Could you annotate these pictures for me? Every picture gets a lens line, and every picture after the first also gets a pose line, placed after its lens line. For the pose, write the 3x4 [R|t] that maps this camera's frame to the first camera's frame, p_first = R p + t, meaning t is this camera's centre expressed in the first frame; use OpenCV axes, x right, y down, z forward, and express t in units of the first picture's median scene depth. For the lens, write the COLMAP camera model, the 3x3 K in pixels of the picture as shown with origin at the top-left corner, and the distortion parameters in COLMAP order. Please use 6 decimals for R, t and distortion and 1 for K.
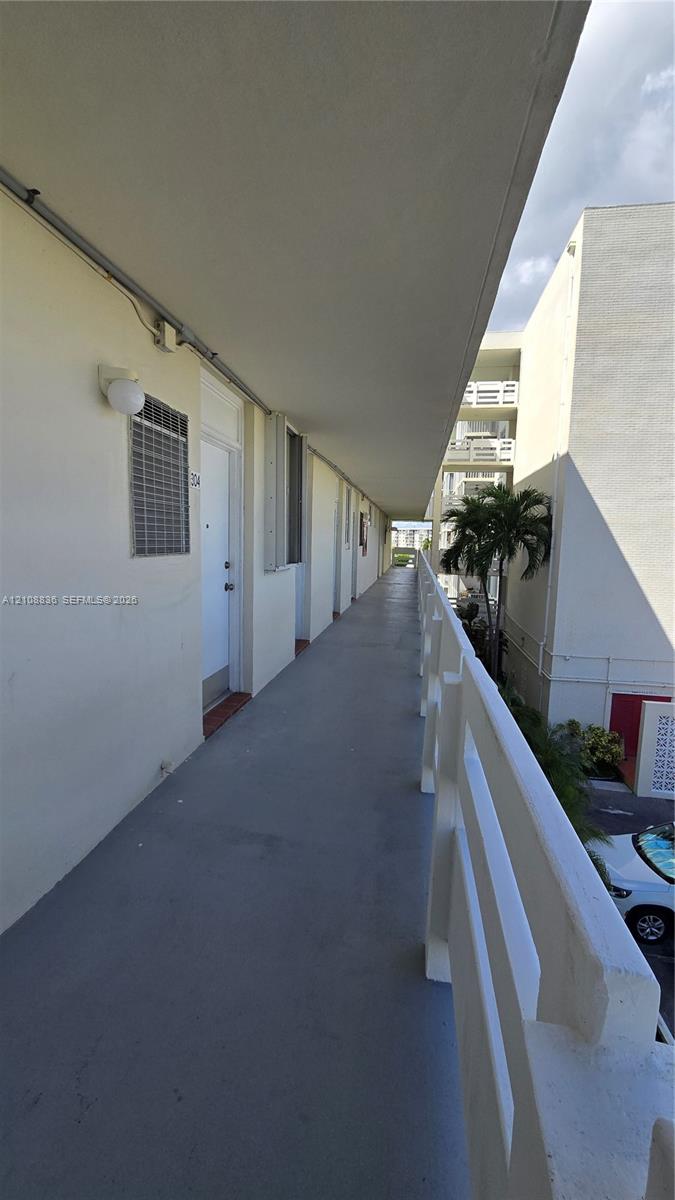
lens RADIAL K [[493.5, 0, 337.1], [0, 493.5, 600.3], [0, 0, 1]] dist [-0.004315, 0.000658]
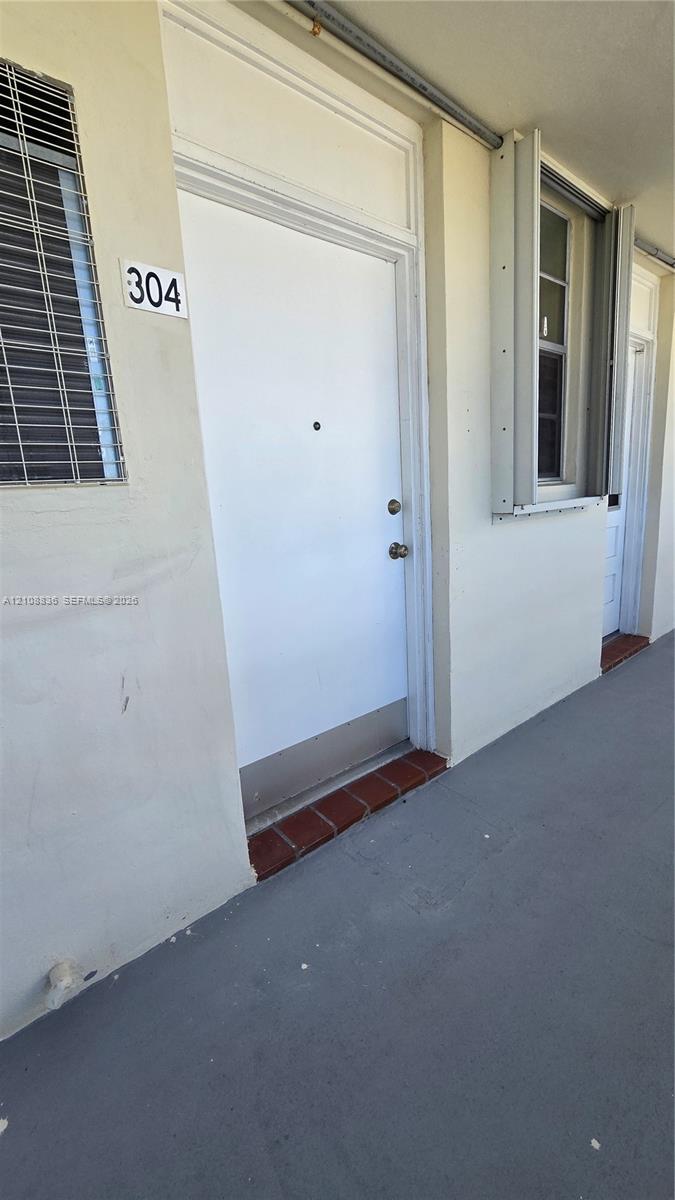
lens RADIAL K [[493.5, 0, 366.1], [0, 493.5, 592.2], [0, 0, 1]] dist [-0.004315, 0.000658]
pose [[0.767537, 0.074032, -0.636715, 0.076850], [-0.010515, 0.994629, 0.102972, -0.035946], [0.640918, -0.072340, 0.764193, 0.587071]]
